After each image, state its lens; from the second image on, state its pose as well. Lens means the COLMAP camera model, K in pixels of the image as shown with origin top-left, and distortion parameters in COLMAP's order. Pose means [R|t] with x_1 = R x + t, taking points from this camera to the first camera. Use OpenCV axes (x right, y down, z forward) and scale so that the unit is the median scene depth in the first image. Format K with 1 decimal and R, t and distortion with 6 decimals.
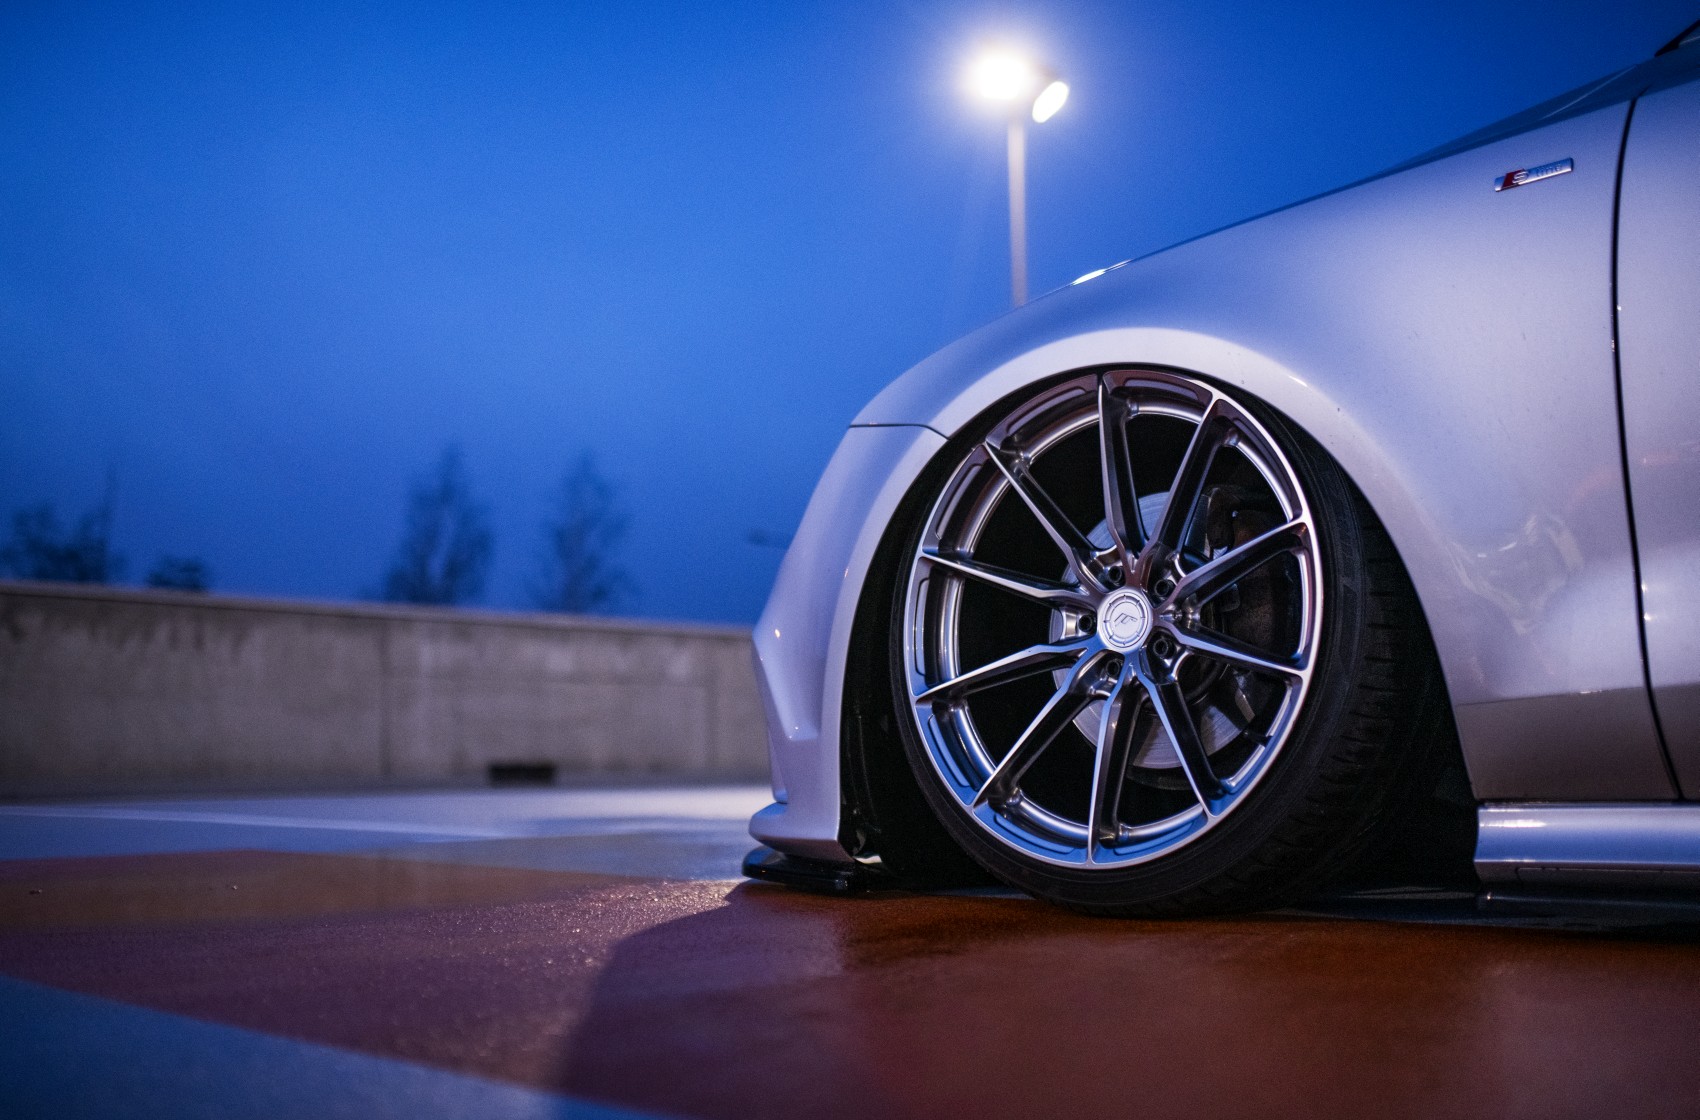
lens RADIAL K [[1678.2, 0, 888.6], [0, 1678.2, 589.3], [0, 0, 1]] dist [-0.045483, 0.000000]
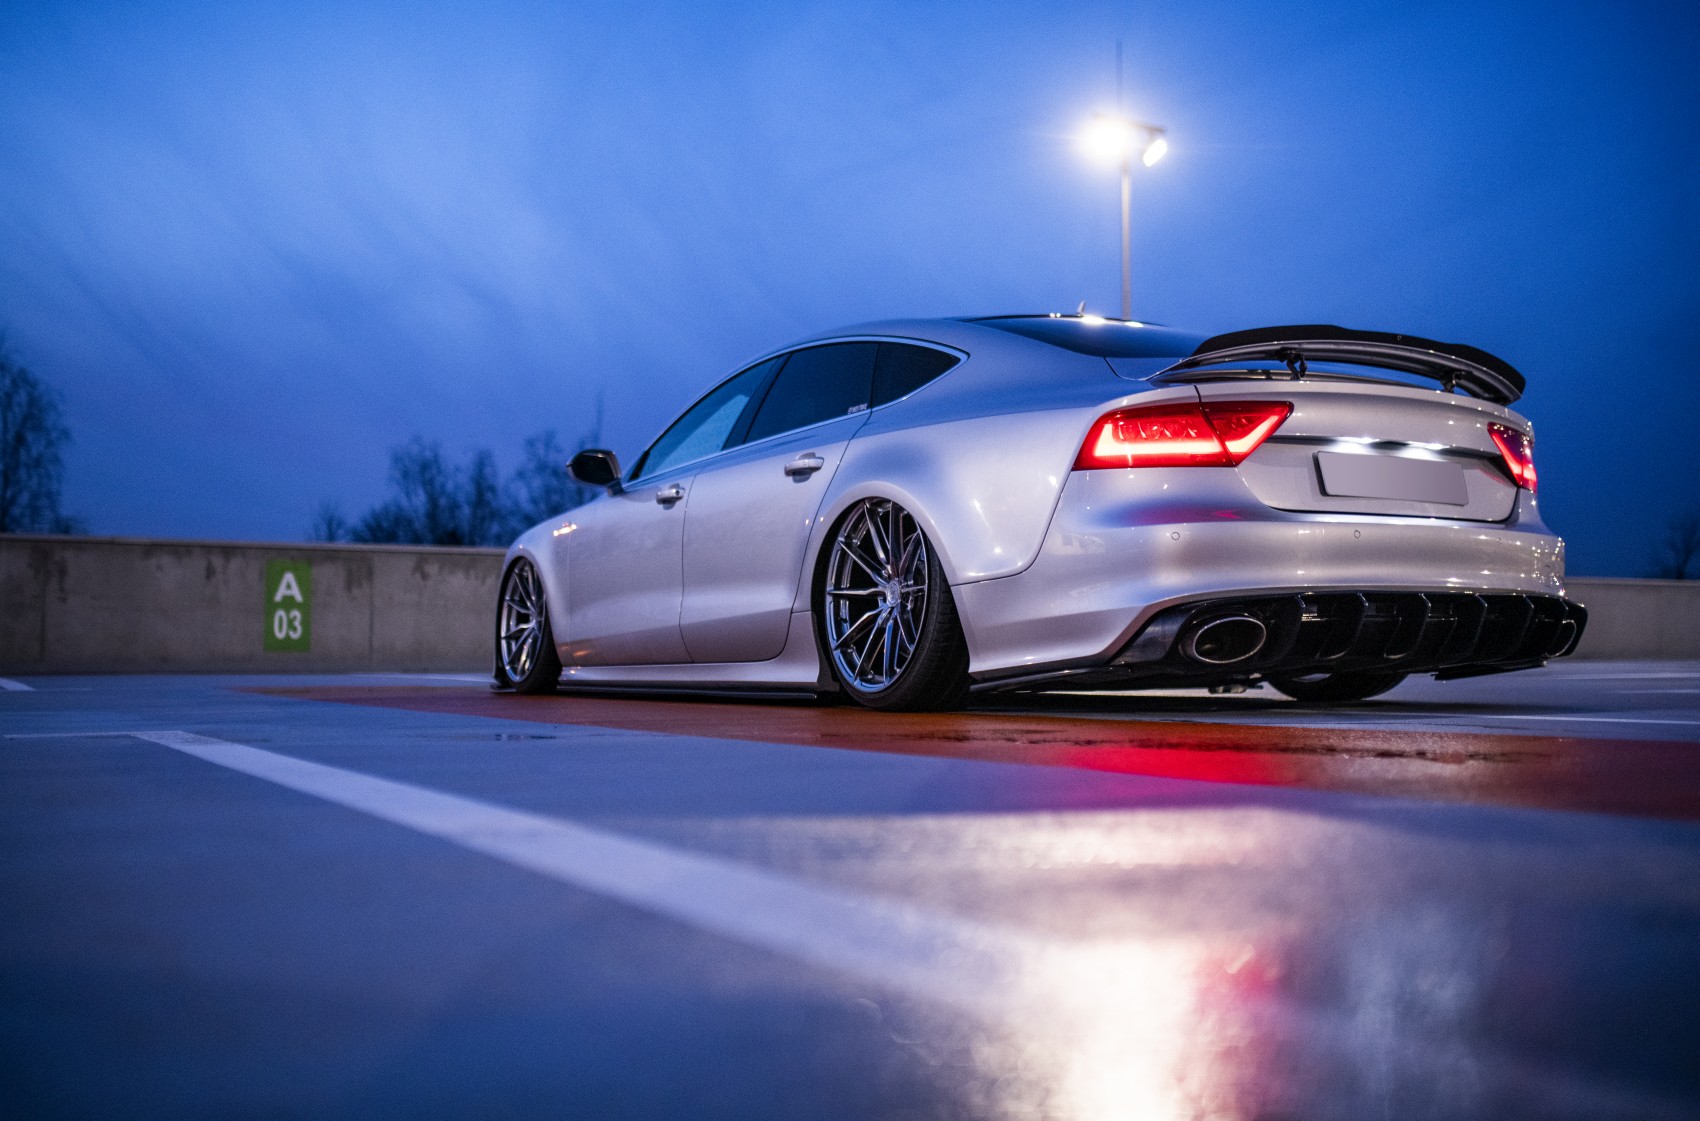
lens RADIAL K [[1612.6, 0, 841.7], [0, 1612.6, 553.8], [0, 0, 1]] dist [-0.040112, 0.000000]
pose [[0.955421, -0.006258, -0.295180, 0.316325], [0.018508, 0.999079, 0.038725, -0.044044], [0.294666, -0.042462, 0.954656, -0.386135]]
